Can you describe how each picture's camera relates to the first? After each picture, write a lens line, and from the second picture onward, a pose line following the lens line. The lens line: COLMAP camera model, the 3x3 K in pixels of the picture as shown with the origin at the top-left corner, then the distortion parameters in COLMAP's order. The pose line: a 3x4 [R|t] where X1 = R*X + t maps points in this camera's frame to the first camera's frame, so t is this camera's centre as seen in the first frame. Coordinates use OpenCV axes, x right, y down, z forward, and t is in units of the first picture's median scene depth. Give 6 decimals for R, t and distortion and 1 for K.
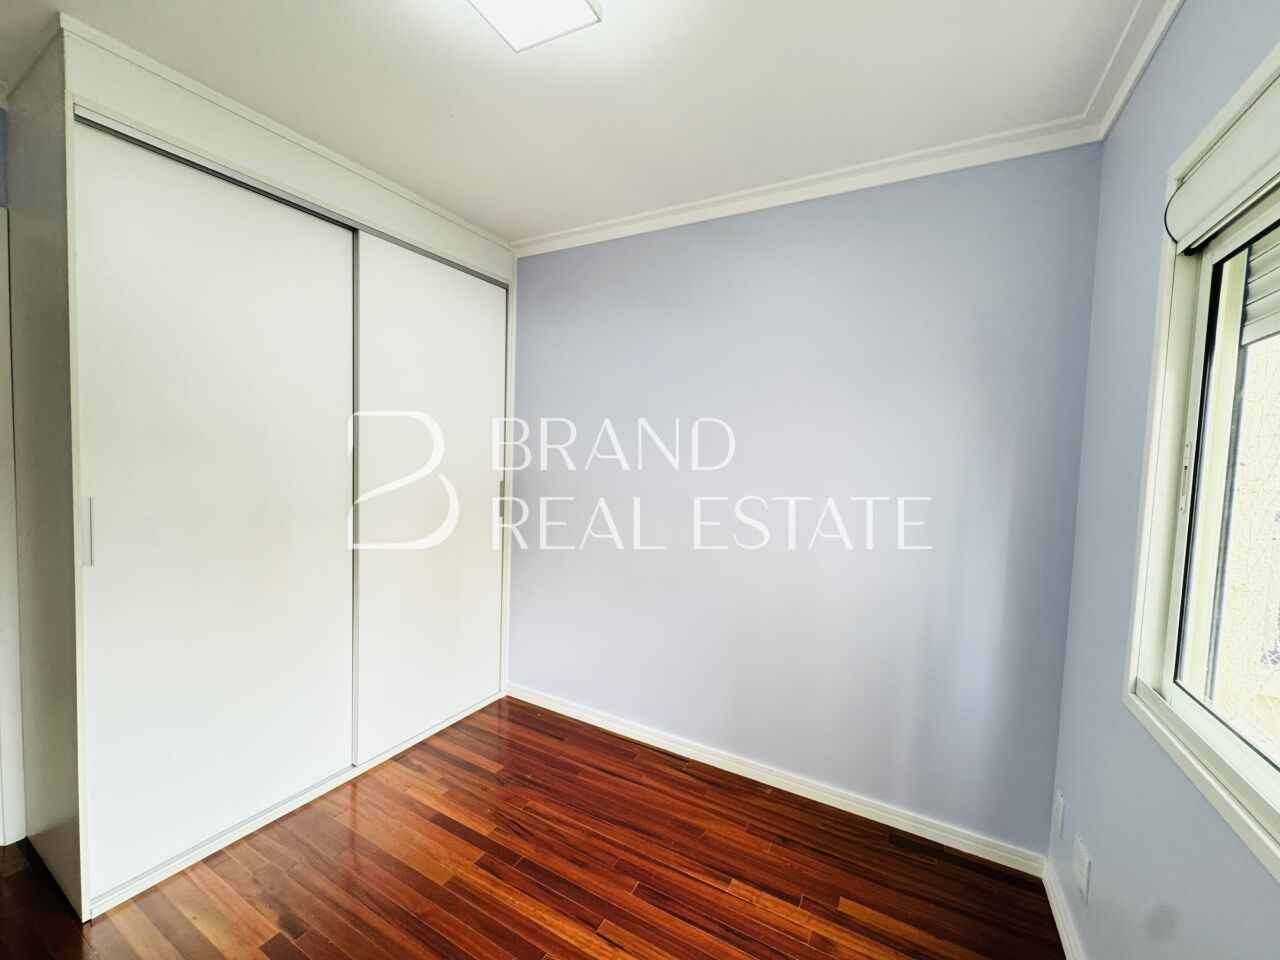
lens RADIAL K [[511.5, 0, 637.6], [0, 511.5, 474.9], [0, 0, 1]] dist [-0.004028, 0.000547]
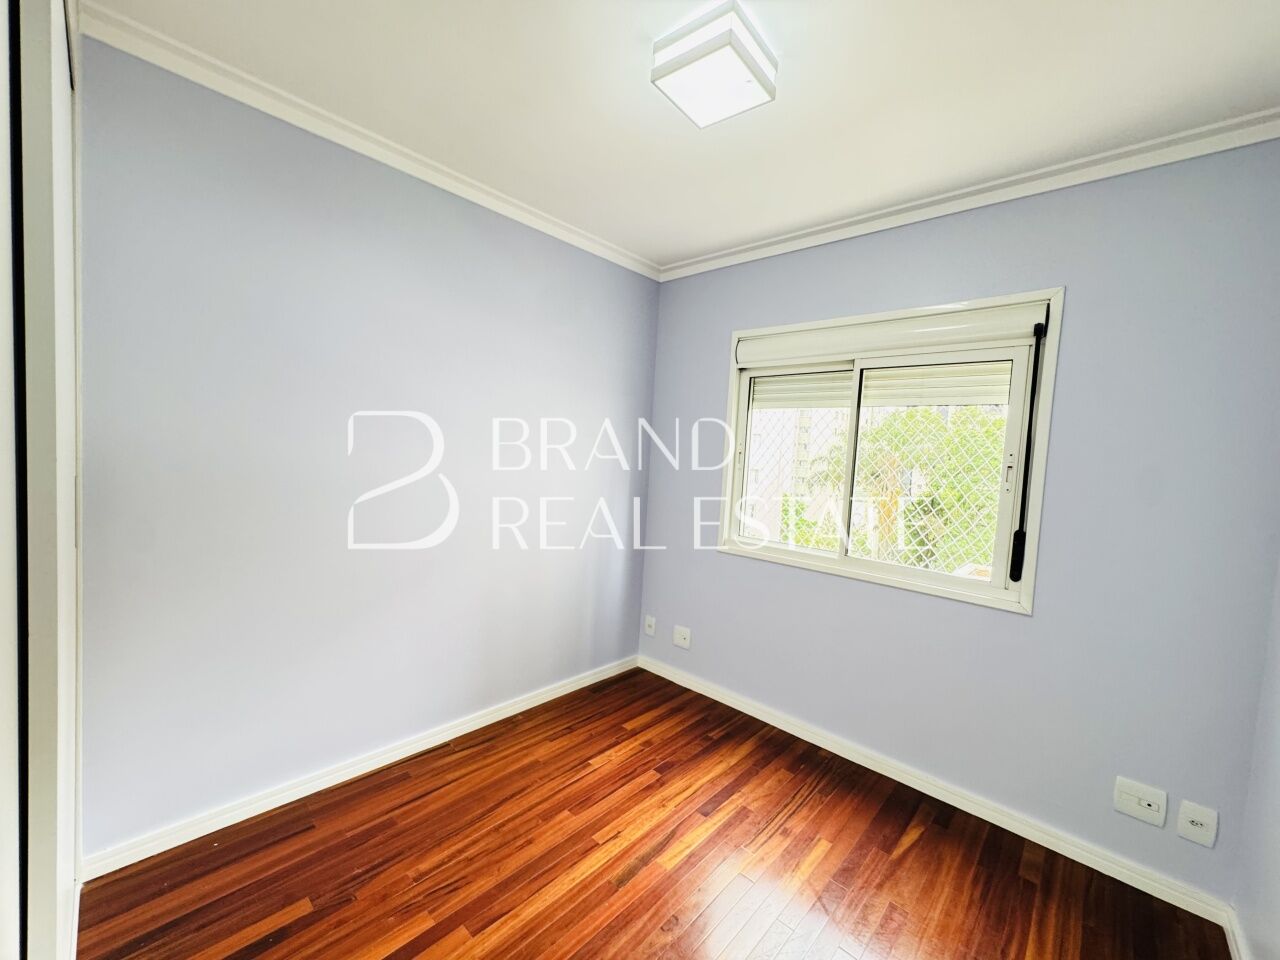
lens RADIAL K [[511.5, 0, 638.7], [0, 511.5, 477.3], [0, 0, 1]] dist [-0.004028, 0.000547]
pose [[0.244454, -0.070411, 0.967101, -0.924326], [-0.011575, 0.997077, 0.075519, -0.052011], [-0.969592, -0.029655, 0.242924, 0.509226]]
